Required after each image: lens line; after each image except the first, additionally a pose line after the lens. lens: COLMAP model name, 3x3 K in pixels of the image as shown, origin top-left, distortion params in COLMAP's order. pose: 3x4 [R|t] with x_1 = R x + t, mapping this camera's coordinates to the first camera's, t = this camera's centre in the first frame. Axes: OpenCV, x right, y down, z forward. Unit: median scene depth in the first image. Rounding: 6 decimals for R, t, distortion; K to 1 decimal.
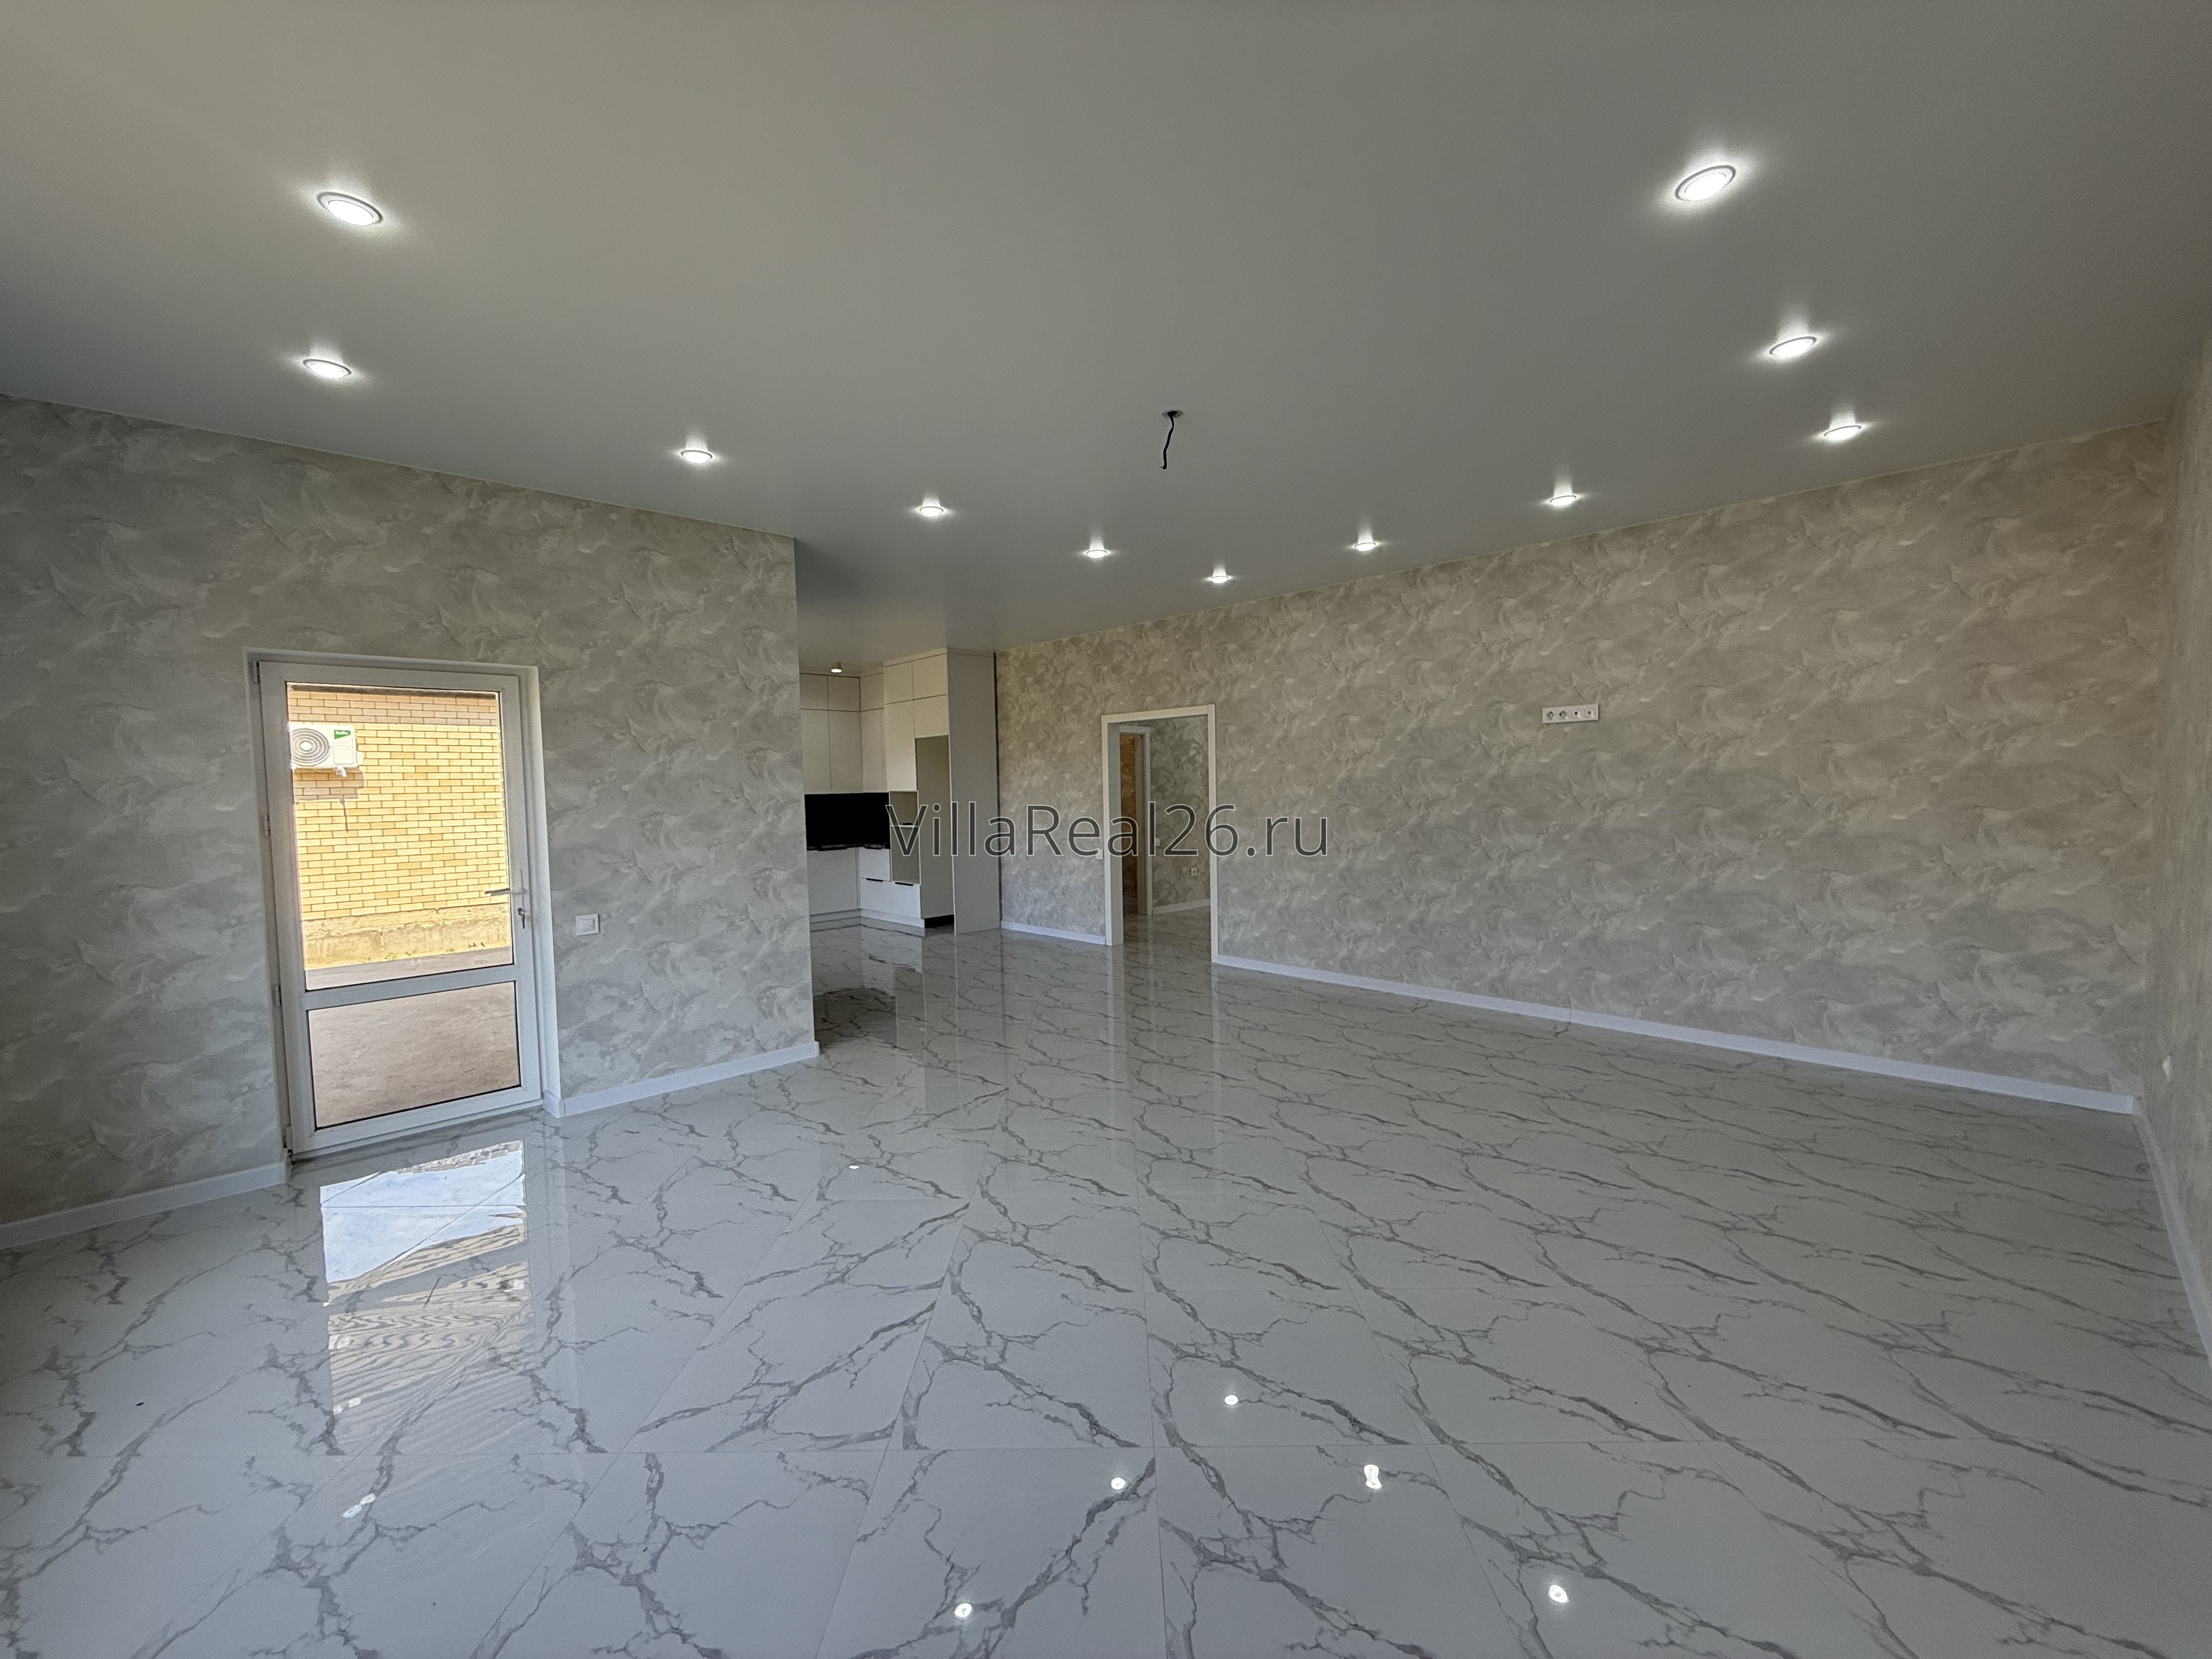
lens RADIAL K [[874.5, 0, 1106.0], [0, 874.5, 829.5], [0, 0, 1]] dist [-0.016677, 0.009959]
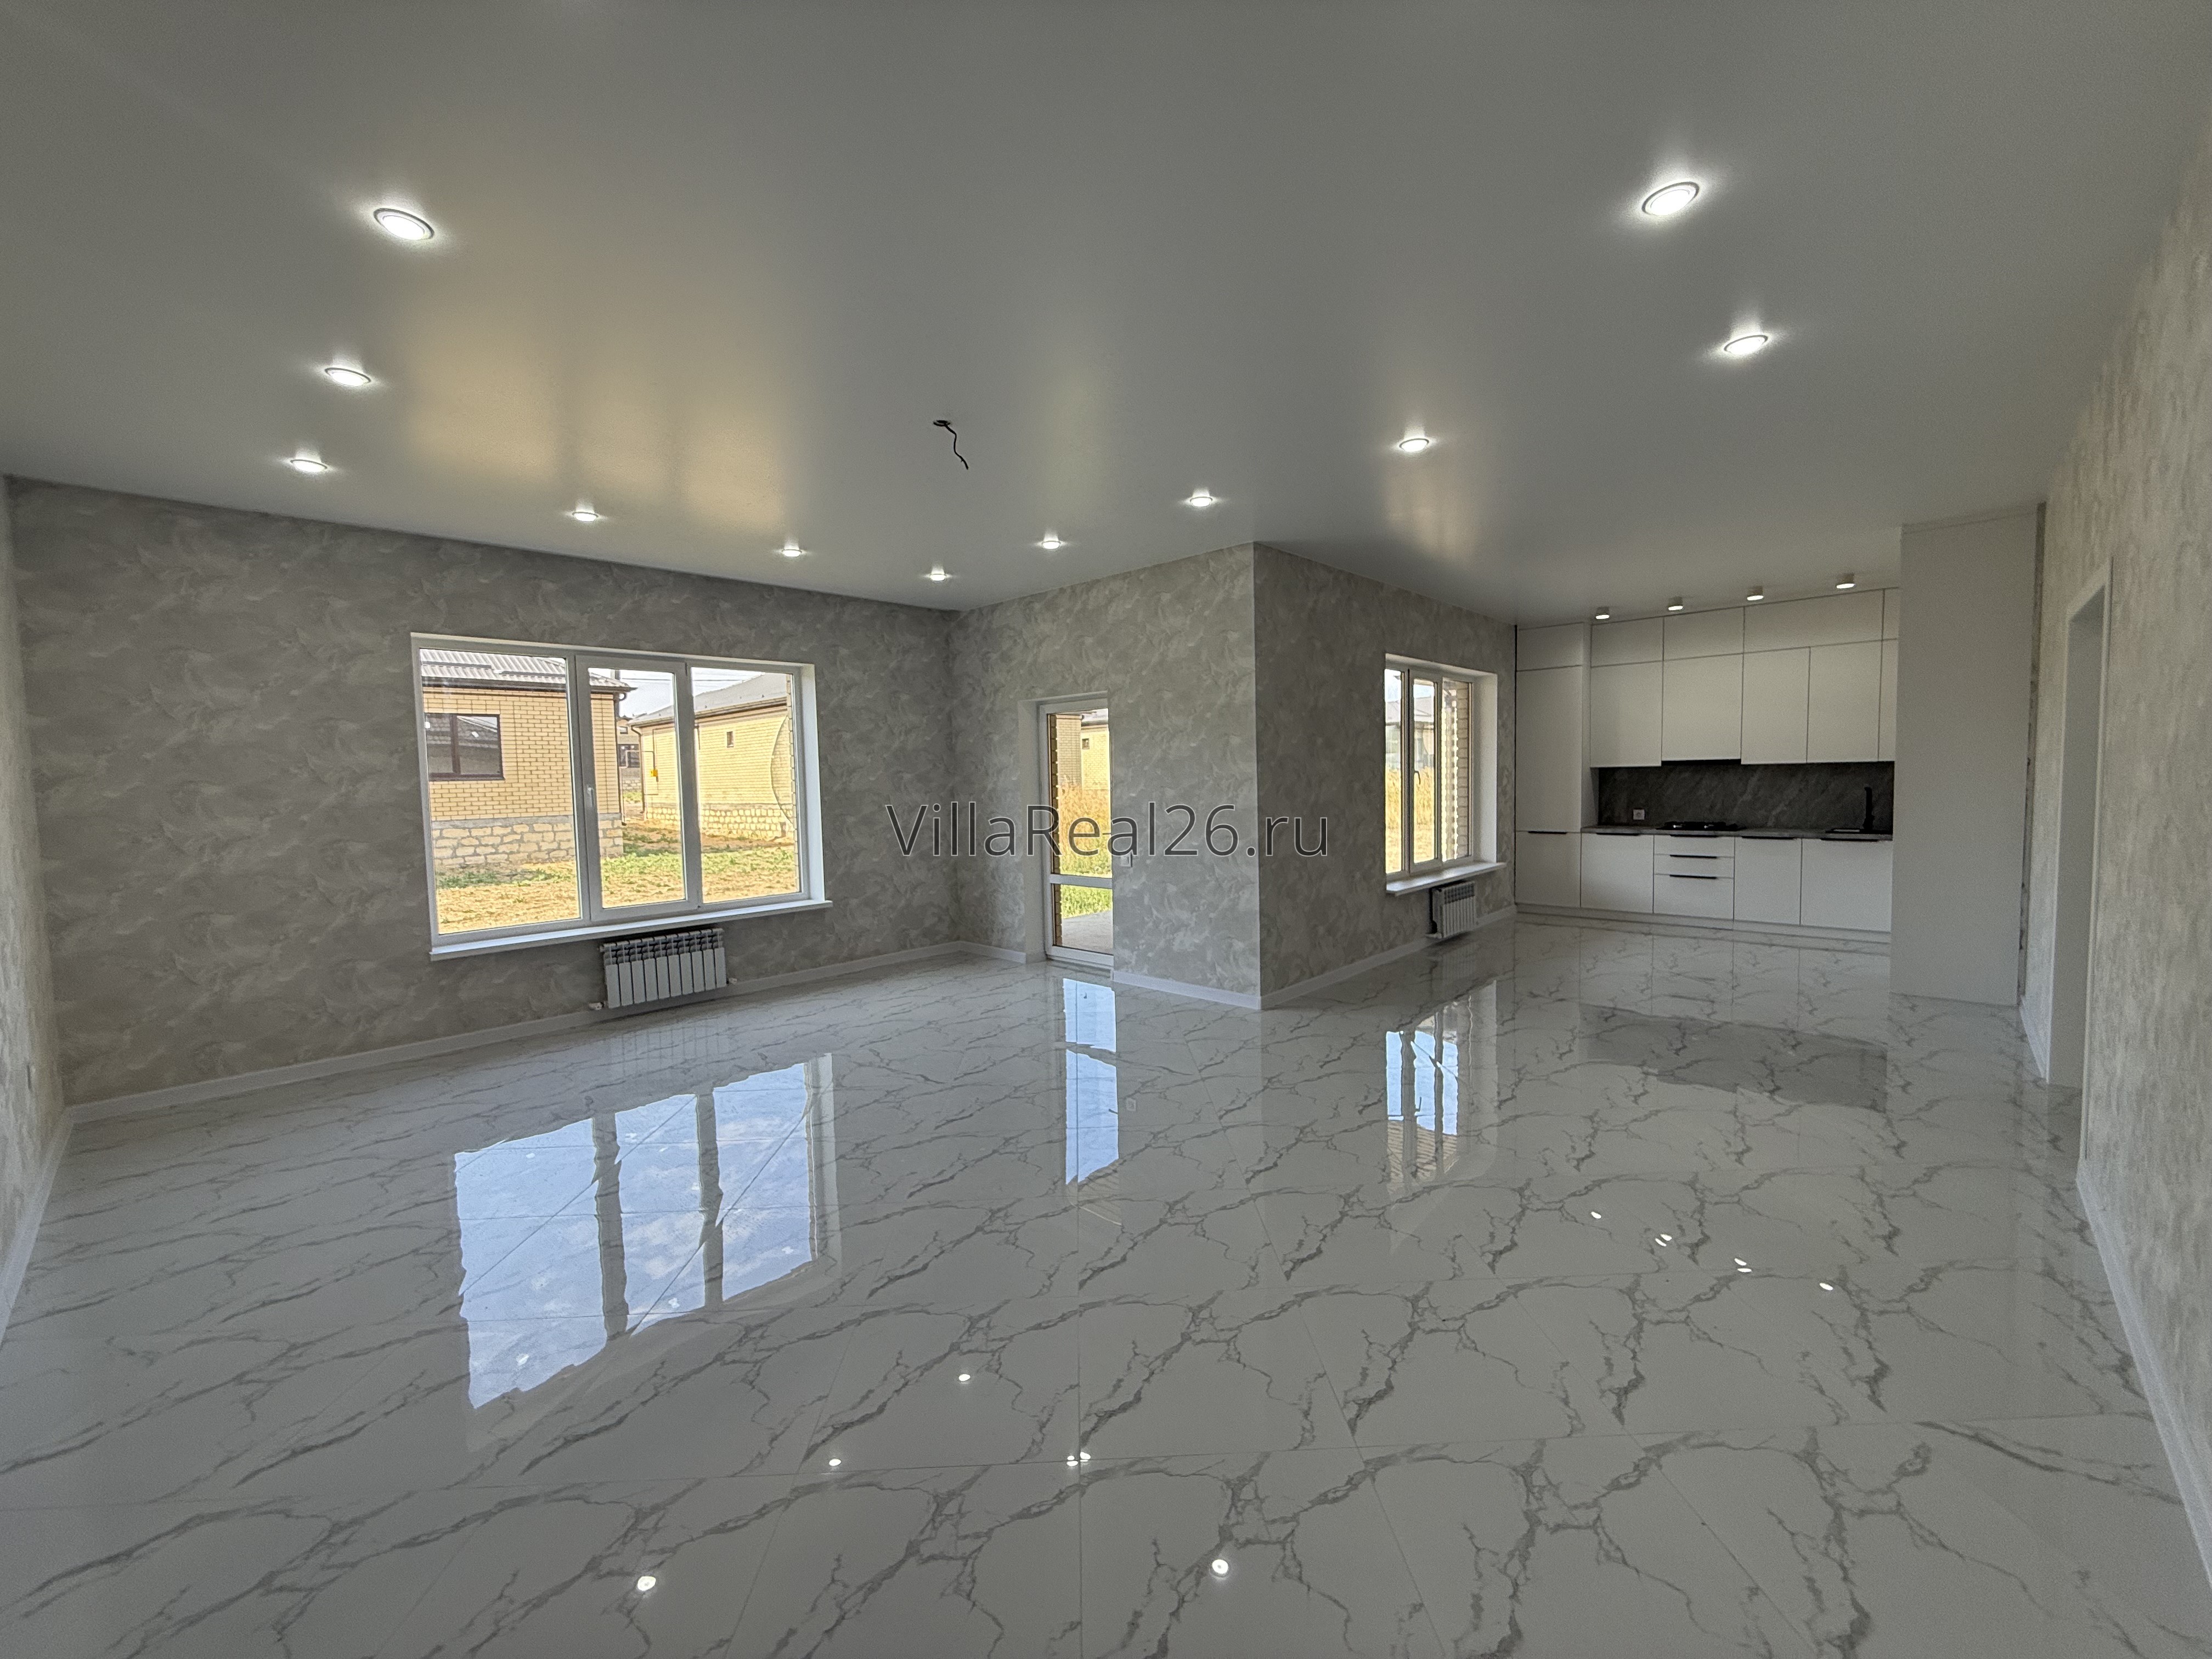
lens RADIAL K [[884.6, 0, 1109.4], [0, 884.6, 827.0], [0, 0, 1]] dist [0.003485, -0.002282]
pose [[0.052200, 0.077328, -0.995638, 0.840915], [-0.029697, 0.996677, 0.075851, -0.056827], [0.998195, 0.025608, 0.054323, 0.822754]]
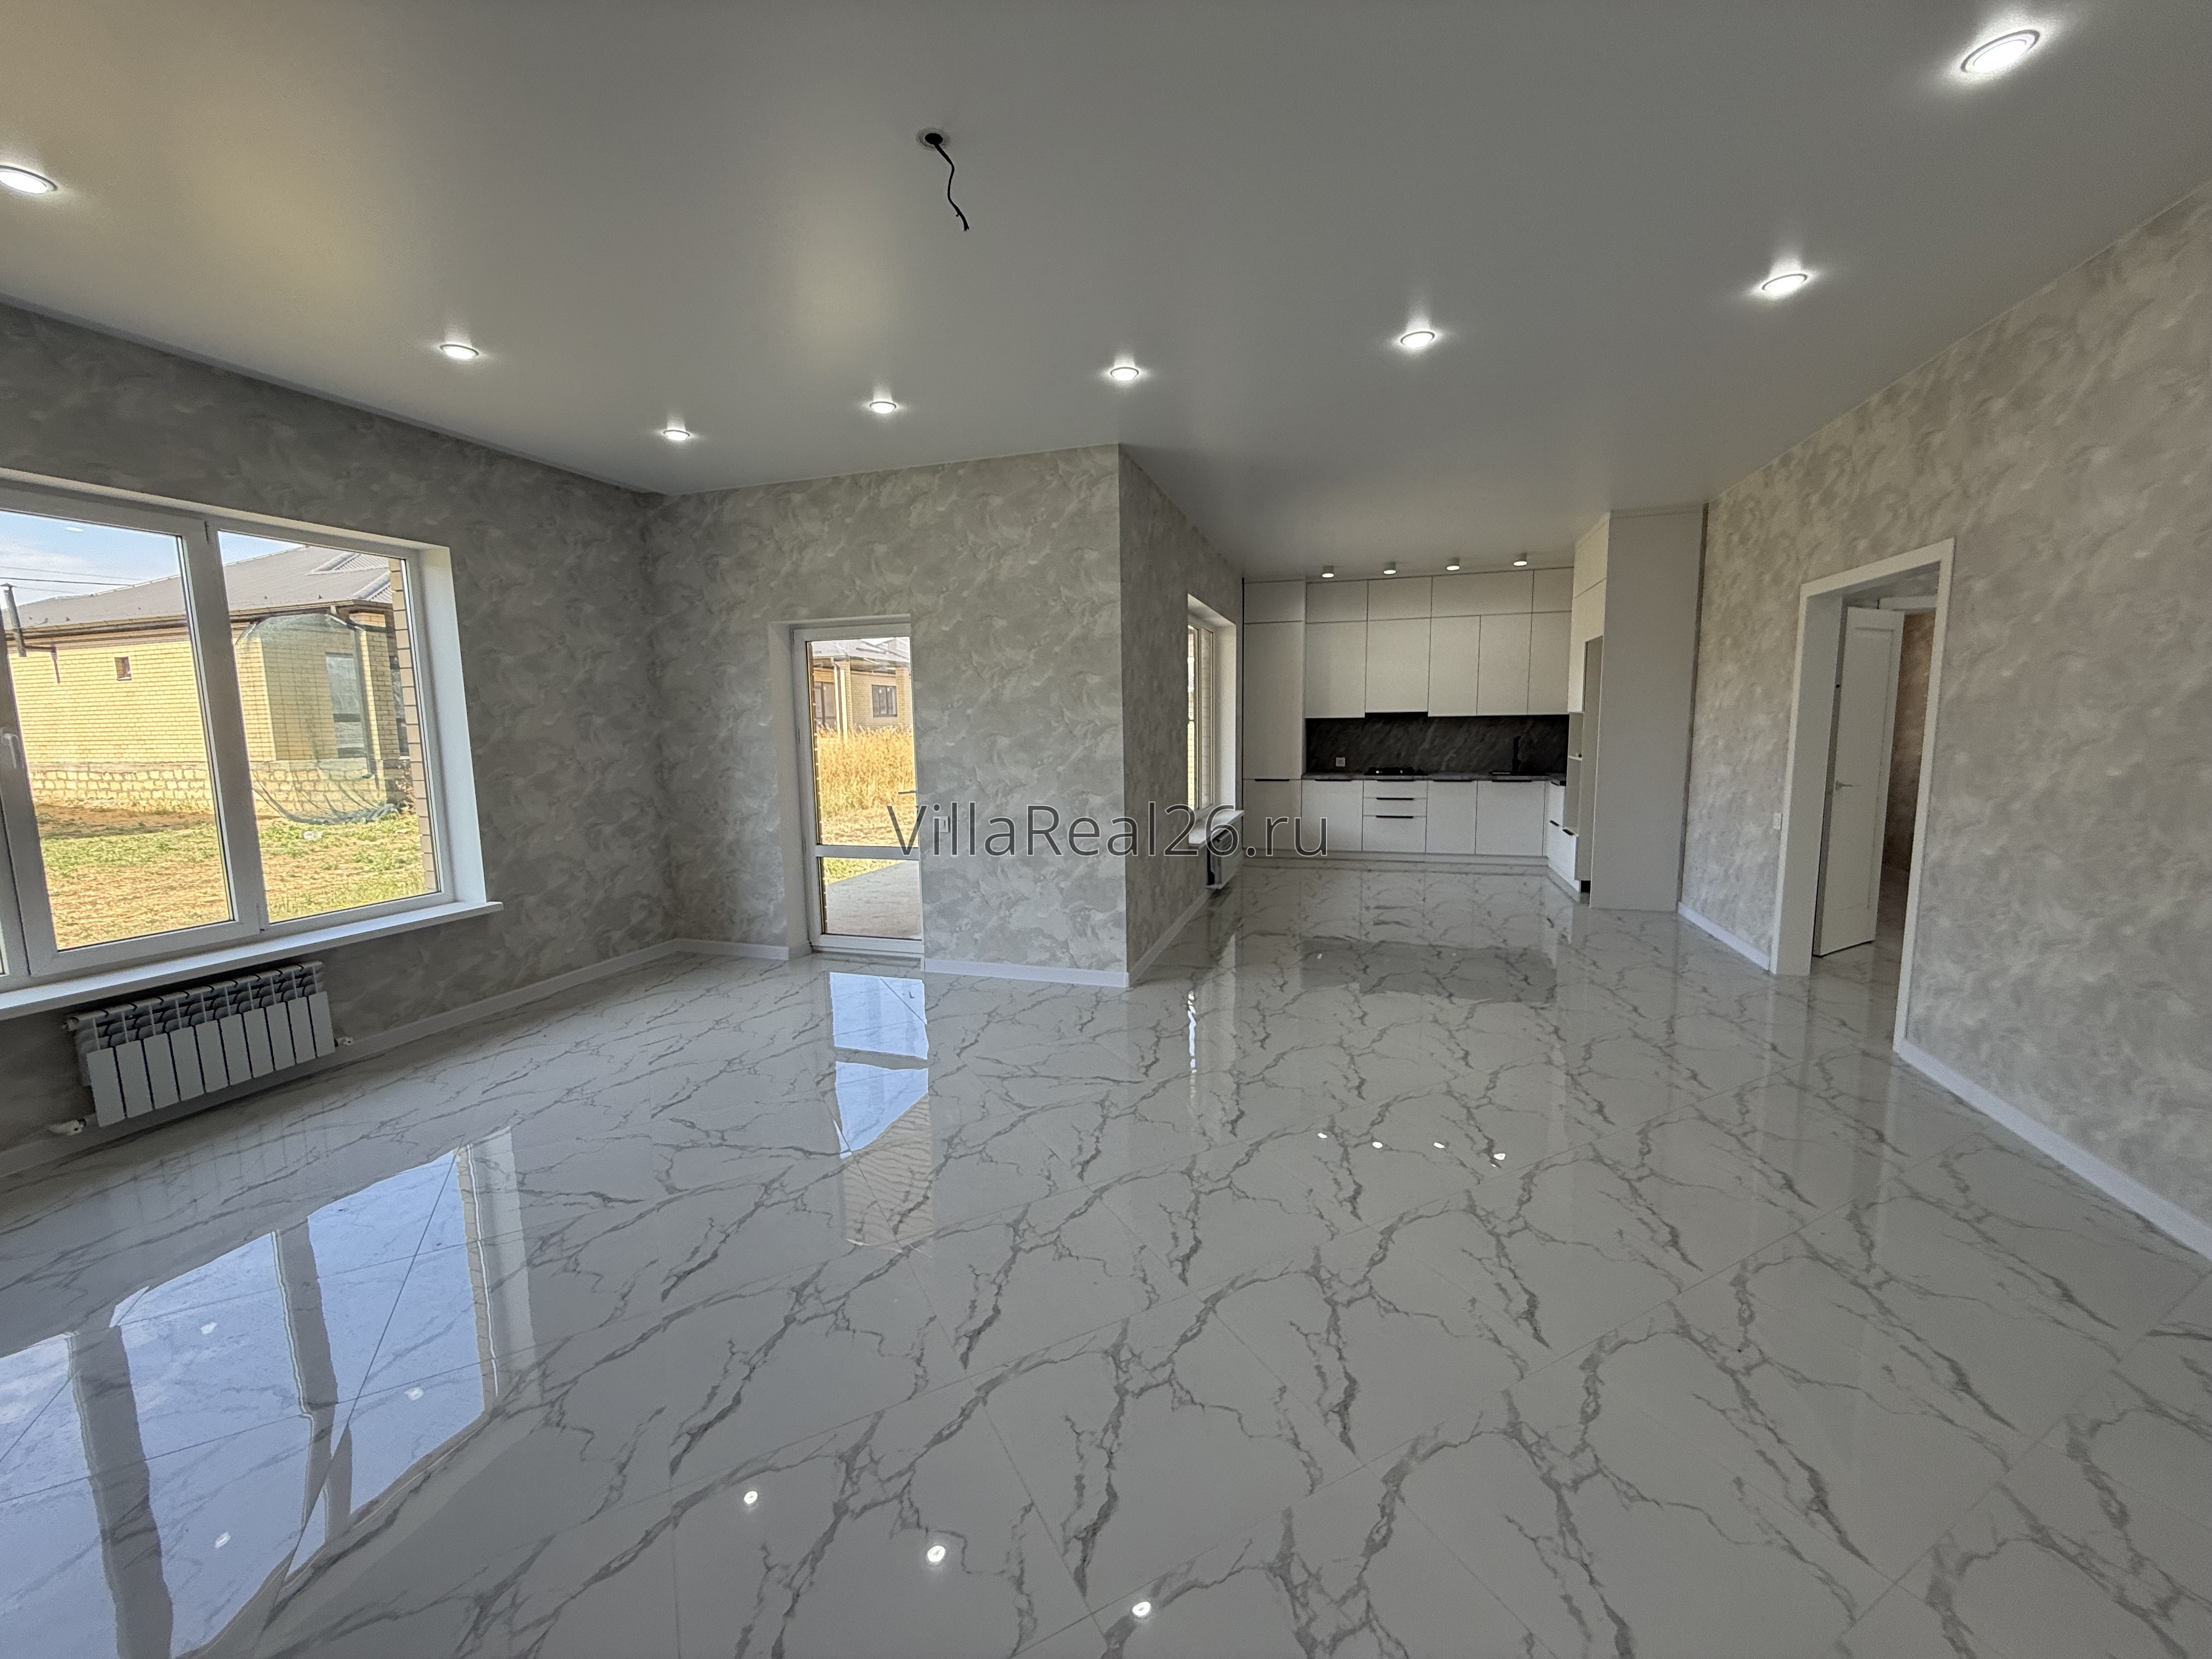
lens RADIAL K [[890.8, 0, 1102.4], [0, 890.8, 813.6], [0, 0, 1]] dist [0.012247, -0.003630]
pose [[0.482017, 0.104572, -0.869899, 0.557461], [-0.039612, 0.994438, 0.097594, -0.033520], [0.875266, -0.012584, 0.483478, 0.549921]]
